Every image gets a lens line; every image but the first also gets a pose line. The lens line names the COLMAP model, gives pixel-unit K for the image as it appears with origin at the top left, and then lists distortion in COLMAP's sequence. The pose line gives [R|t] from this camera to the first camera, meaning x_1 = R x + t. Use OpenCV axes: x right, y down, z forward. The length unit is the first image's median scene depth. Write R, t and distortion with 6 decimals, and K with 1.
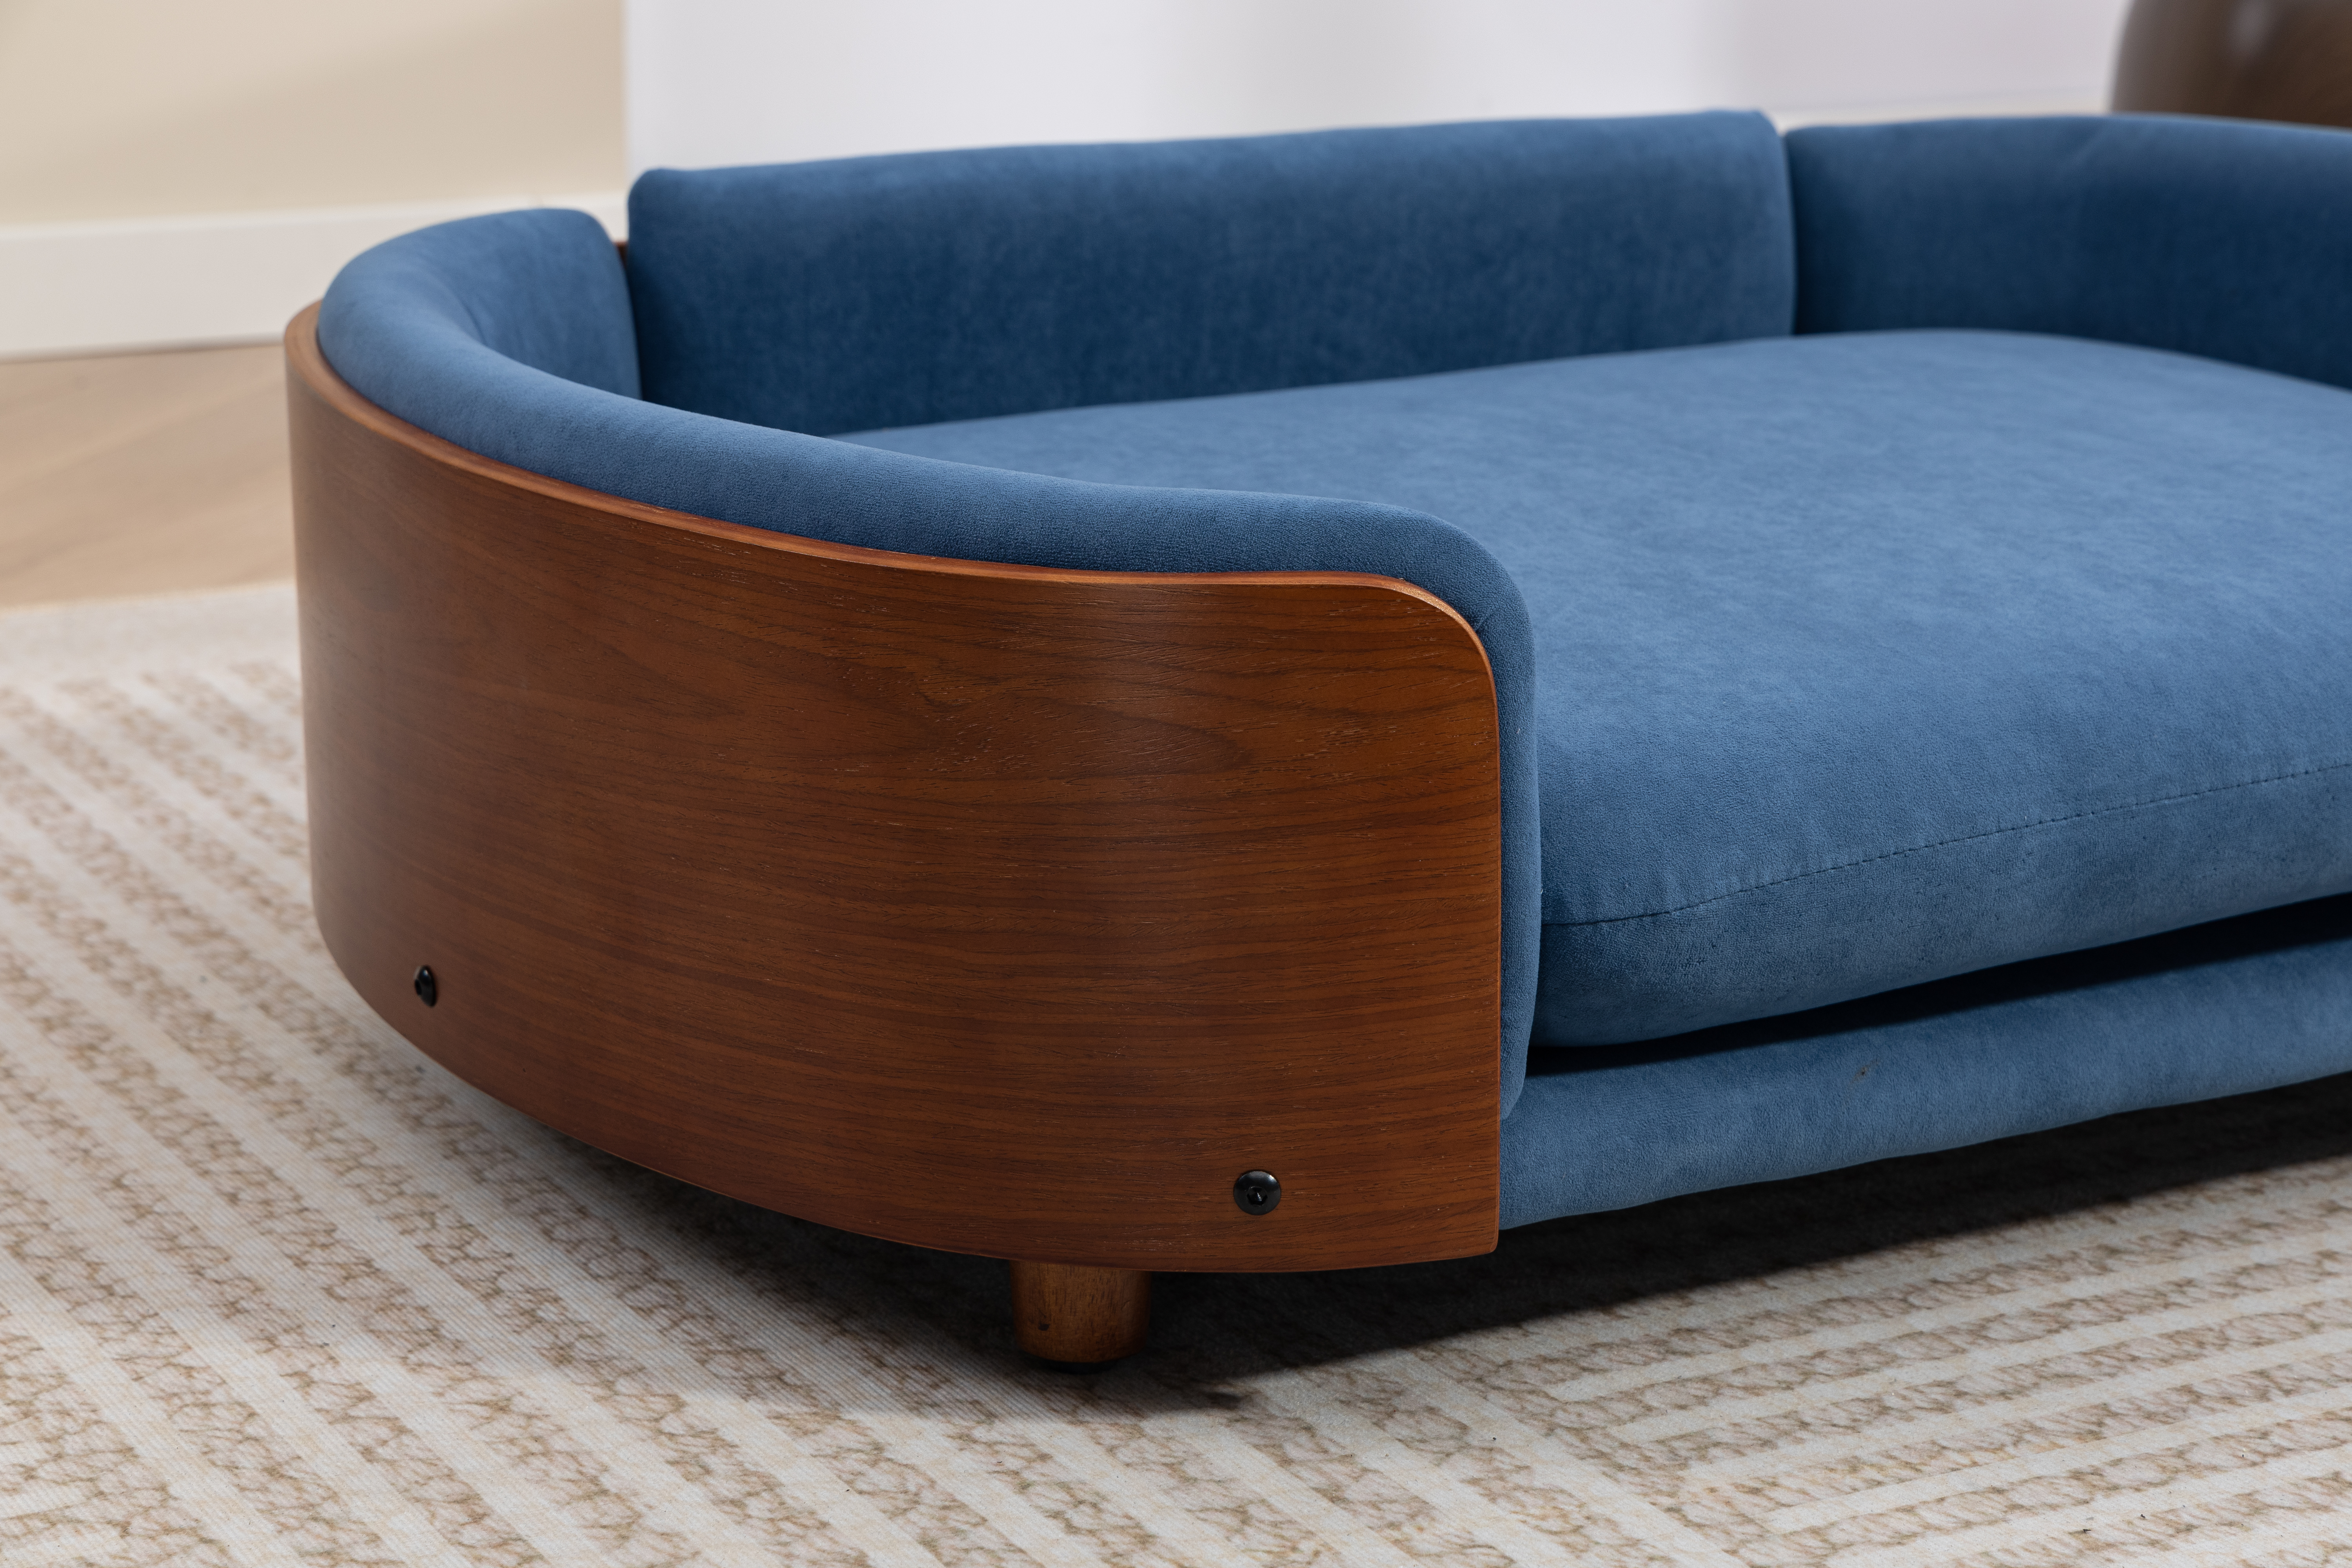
lens RADIAL K [[5229.6, 0, 1169.3], [0, 5229.6, 747.0], [0, 0, 1]] dist [0.022039, 0.000000]
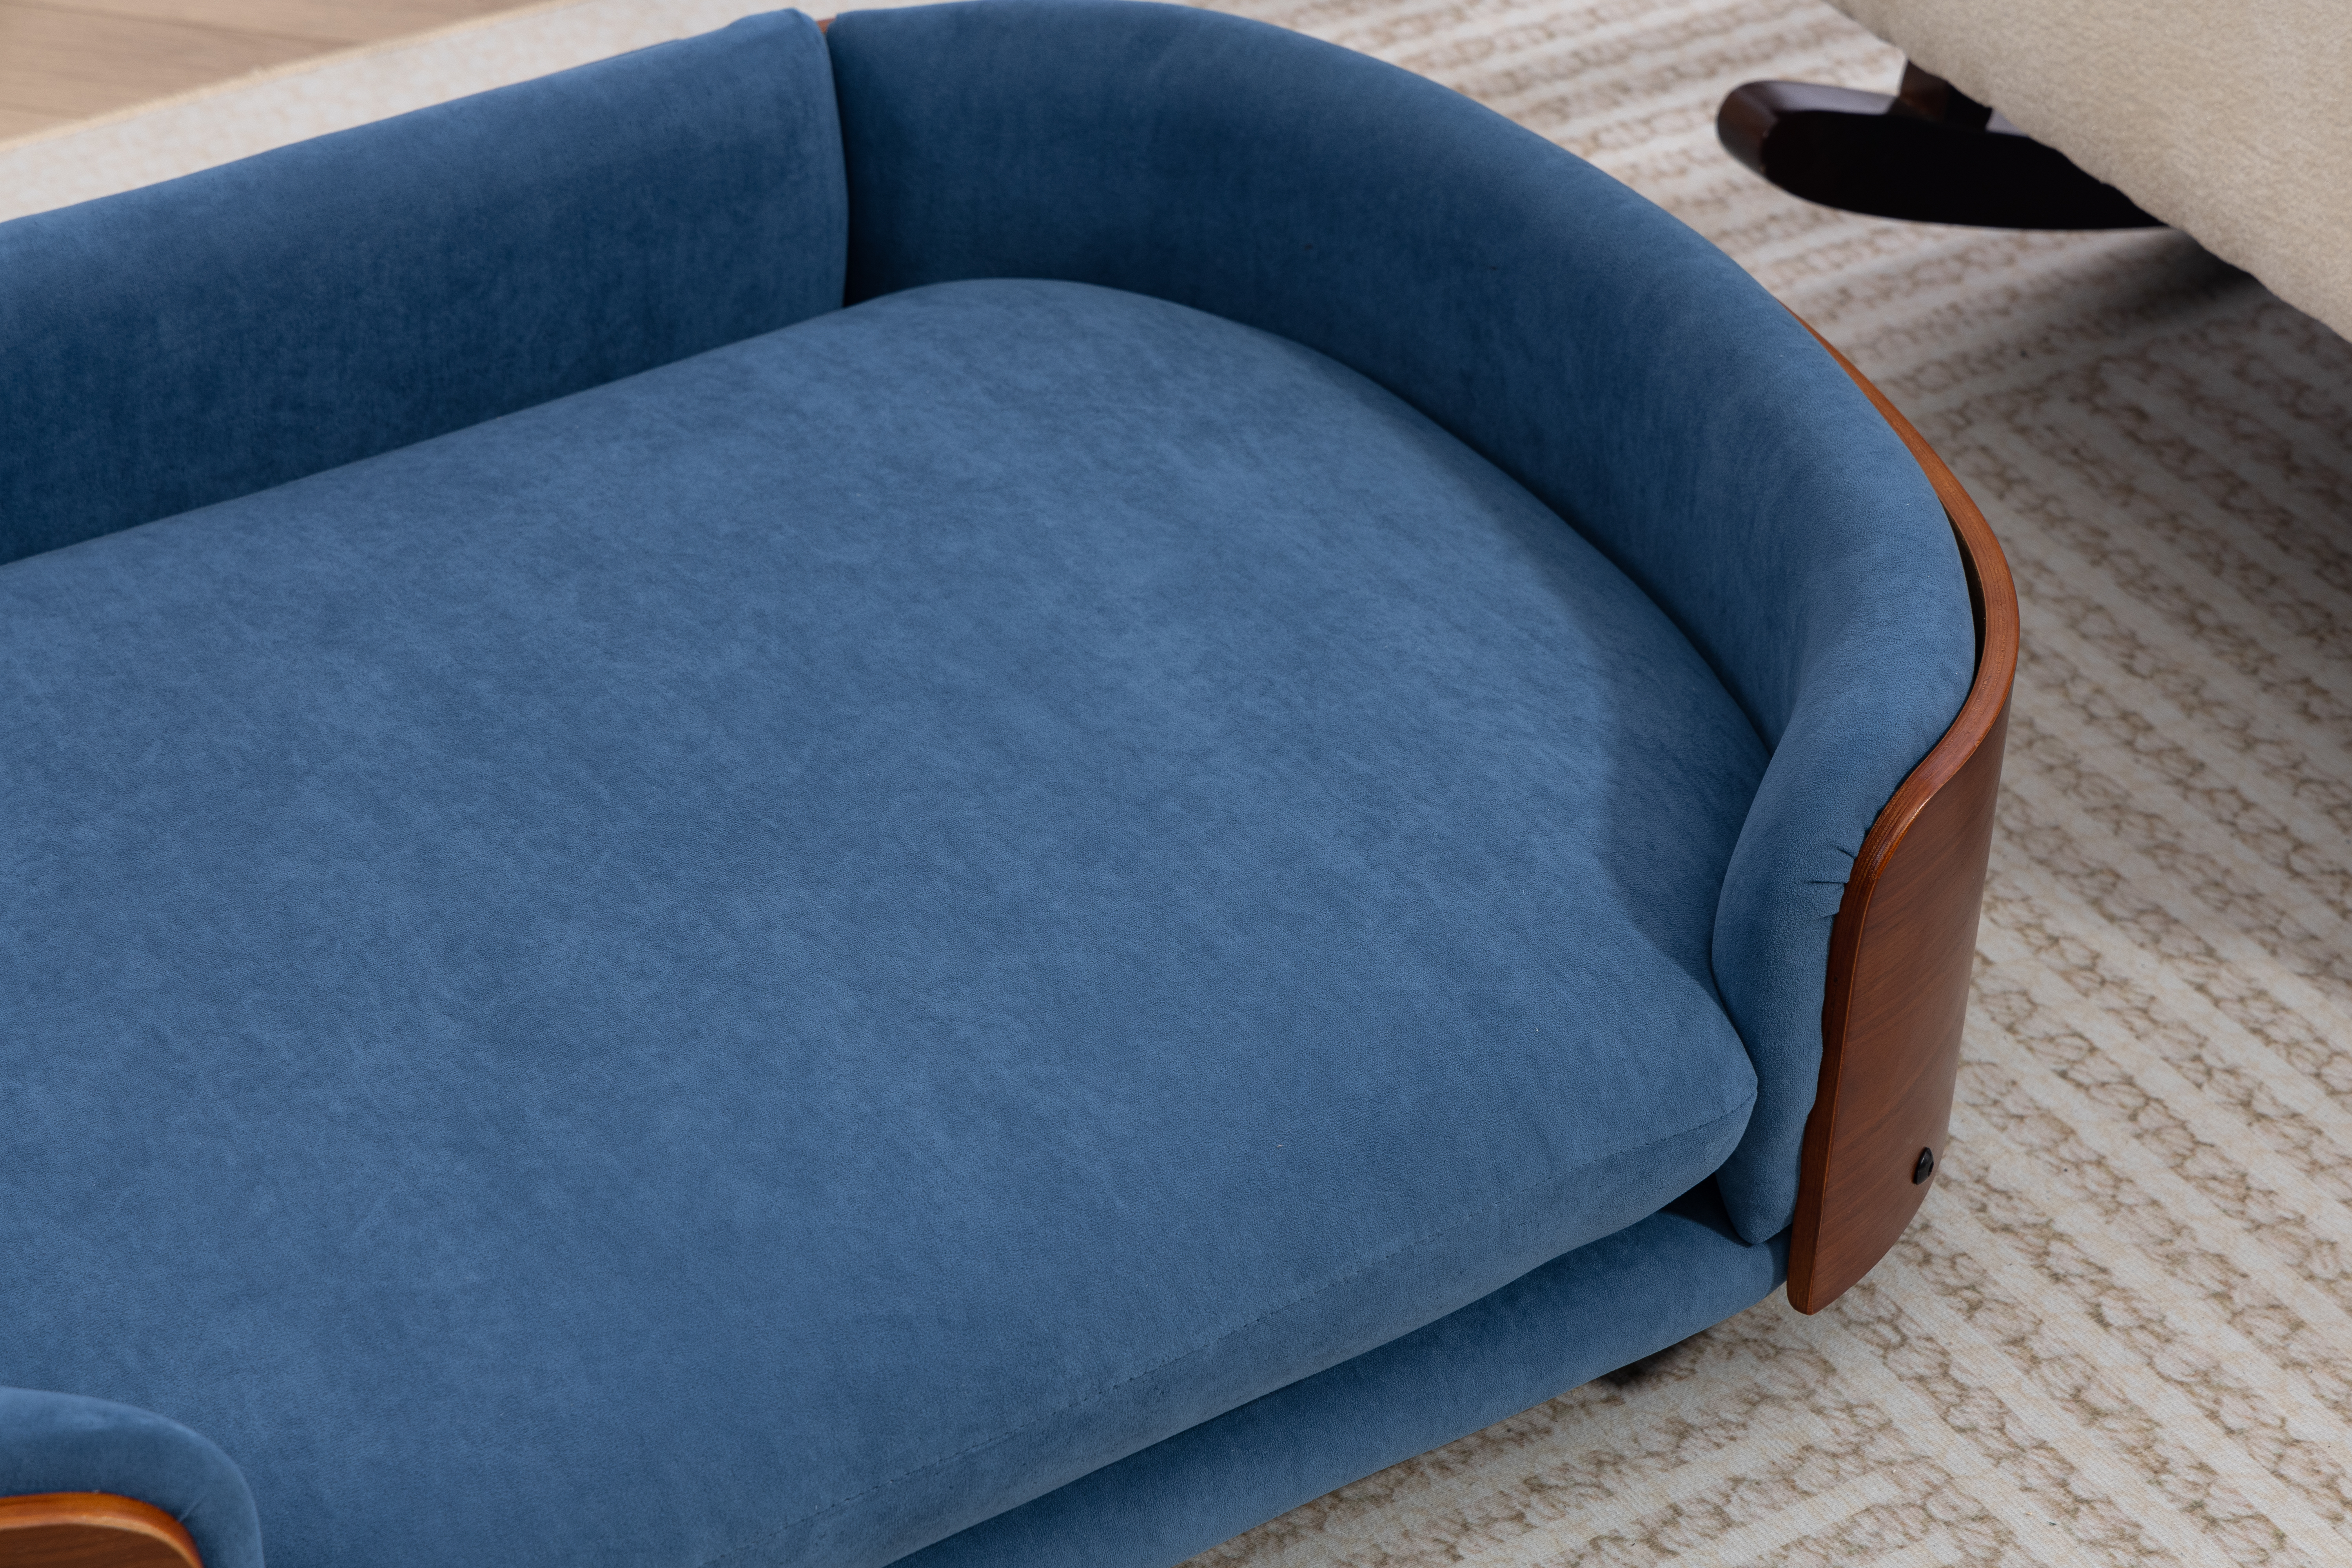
lens RADIAL K [[5758.7, 0, 1202.1], [0, 5758.7, 809.9], [0, 0, 1]] dist [0.034478, 0.000000]
pose [[0.998687, -0.027505, 0.043213, 0.187077], [0.010234, 0.933745, 0.357792, -0.480369], [-0.050191, -0.356880, 0.932801, 0.033031]]
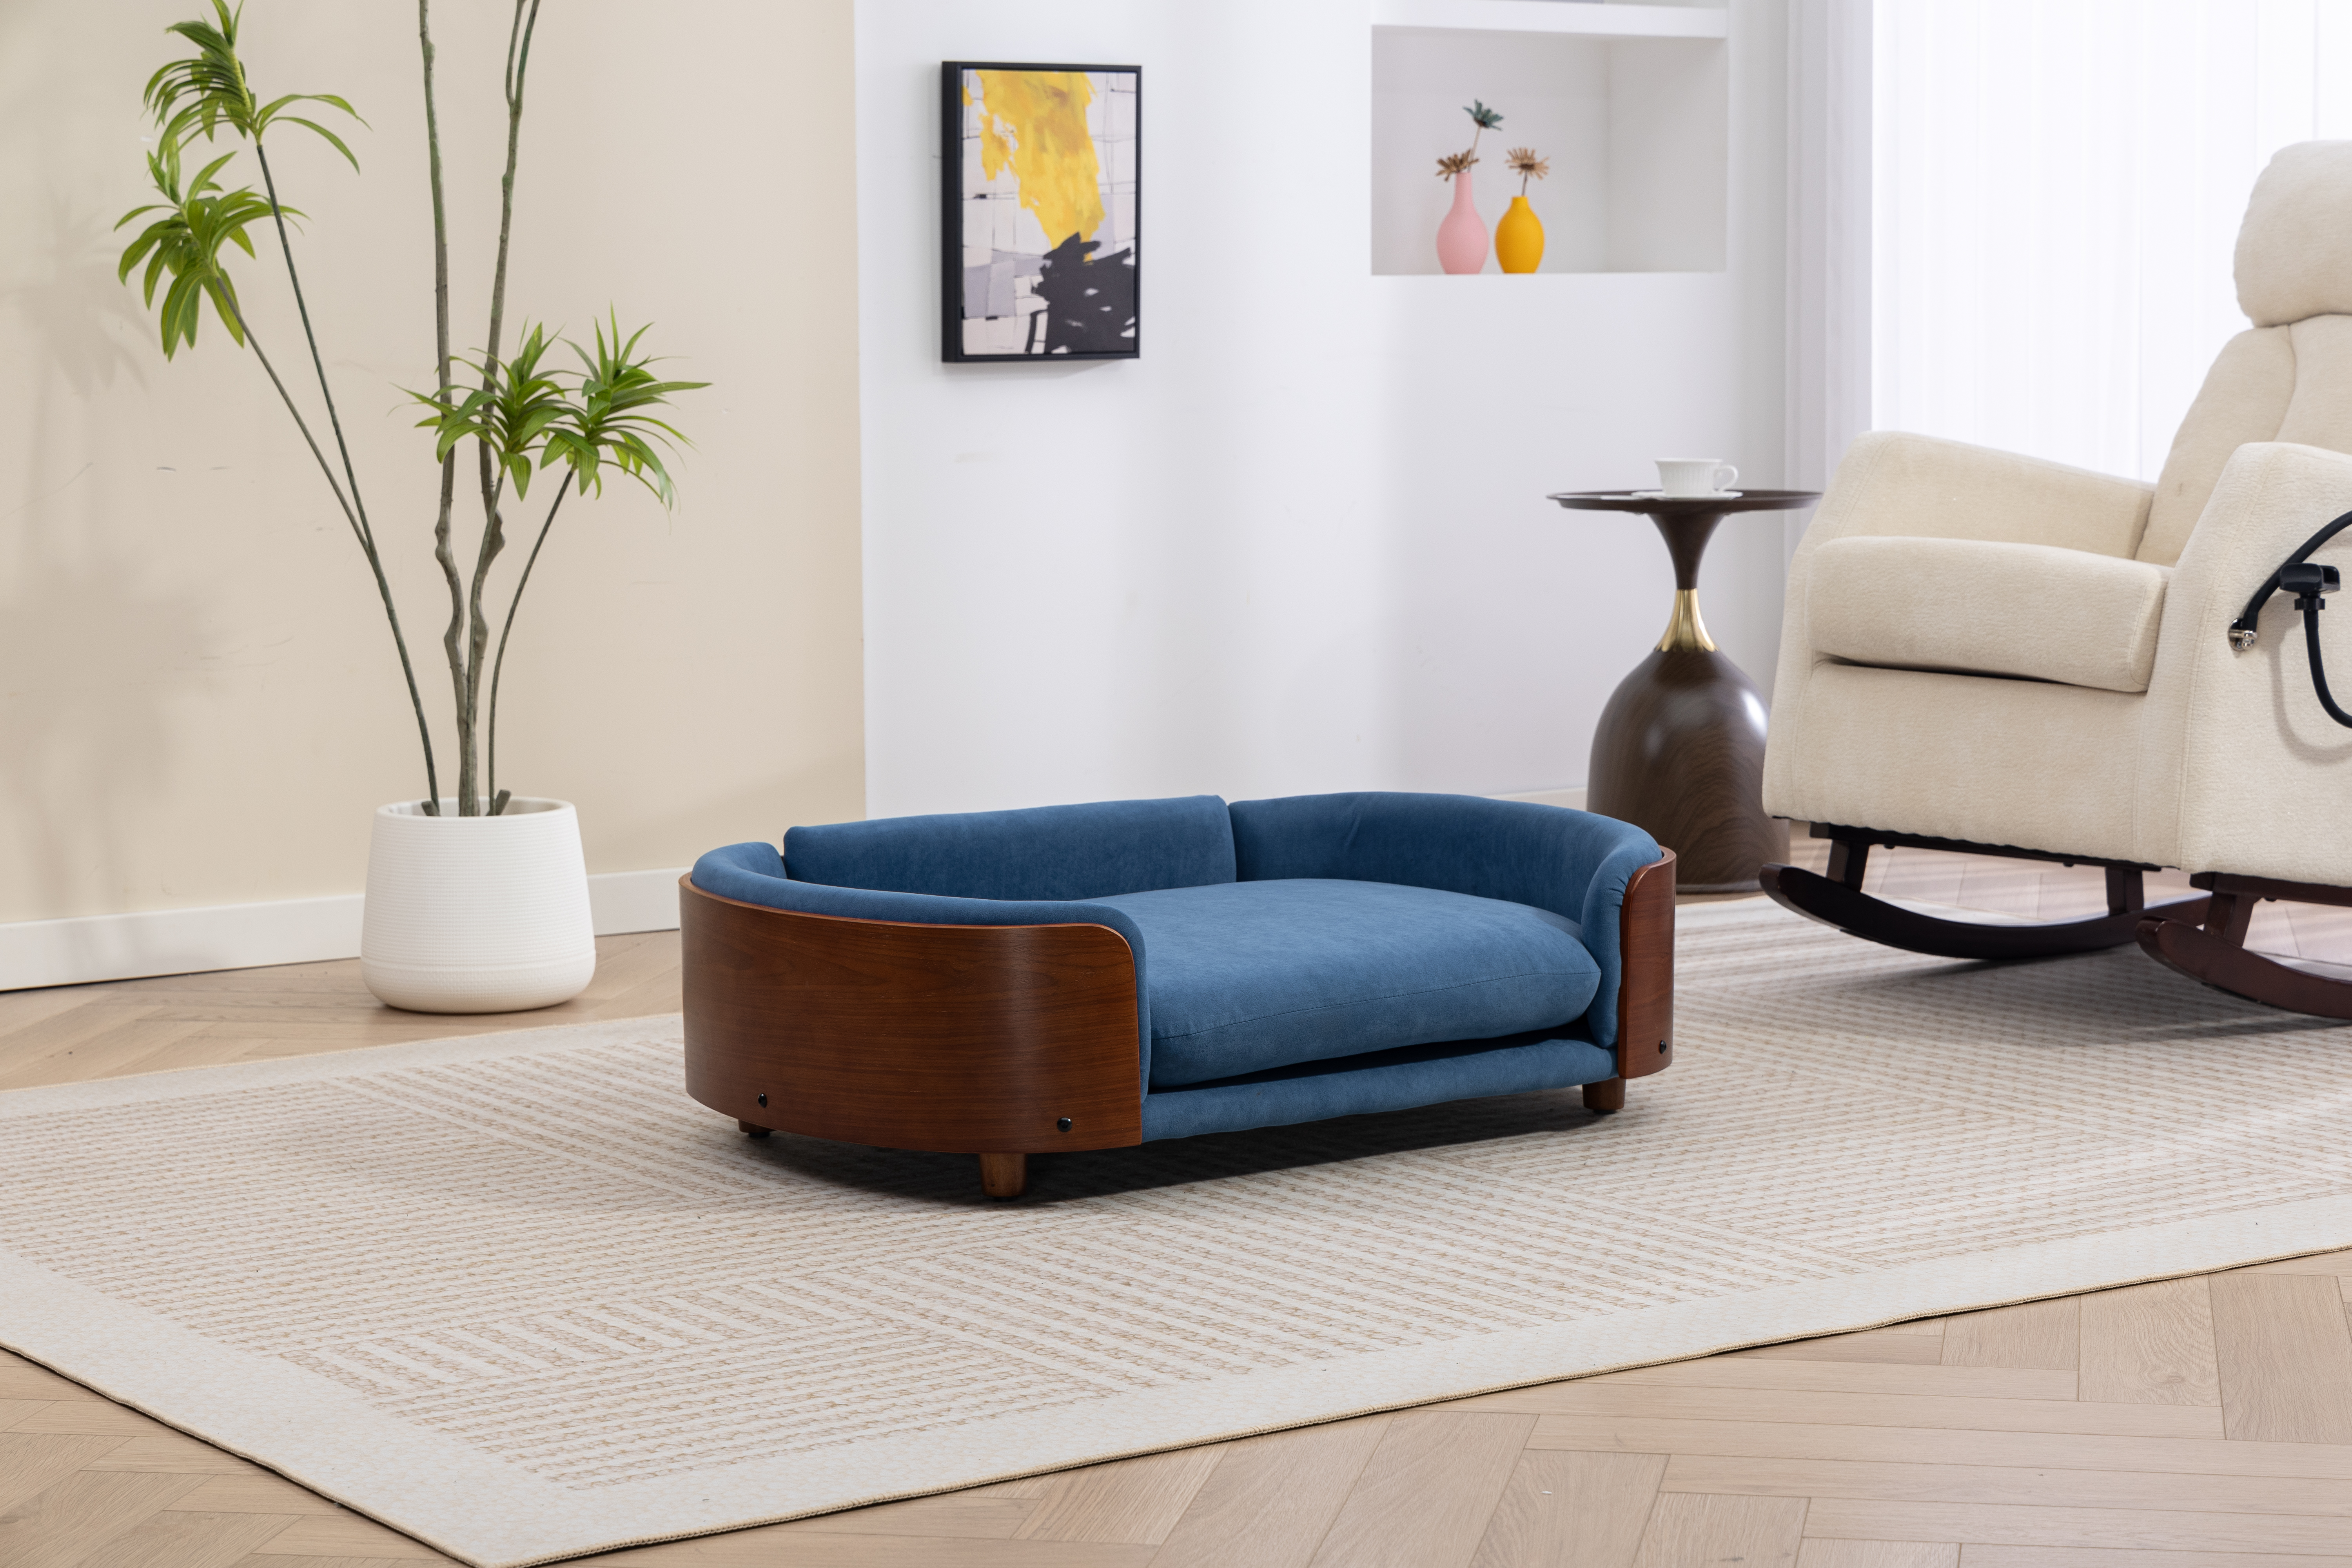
lens RADIAL K [[5014.0, 0, 1200.4], [0, 5014.0, 773.1], [0, 0, 1]] dist [0.032081, 0.000000]
pose [[0.996382, -0.025899, 0.080946, -0.130163], [0.037687, 0.988317, -0.147679, 0.274319], [-0.076175, 0.150195, 0.985717, -1.831281]]
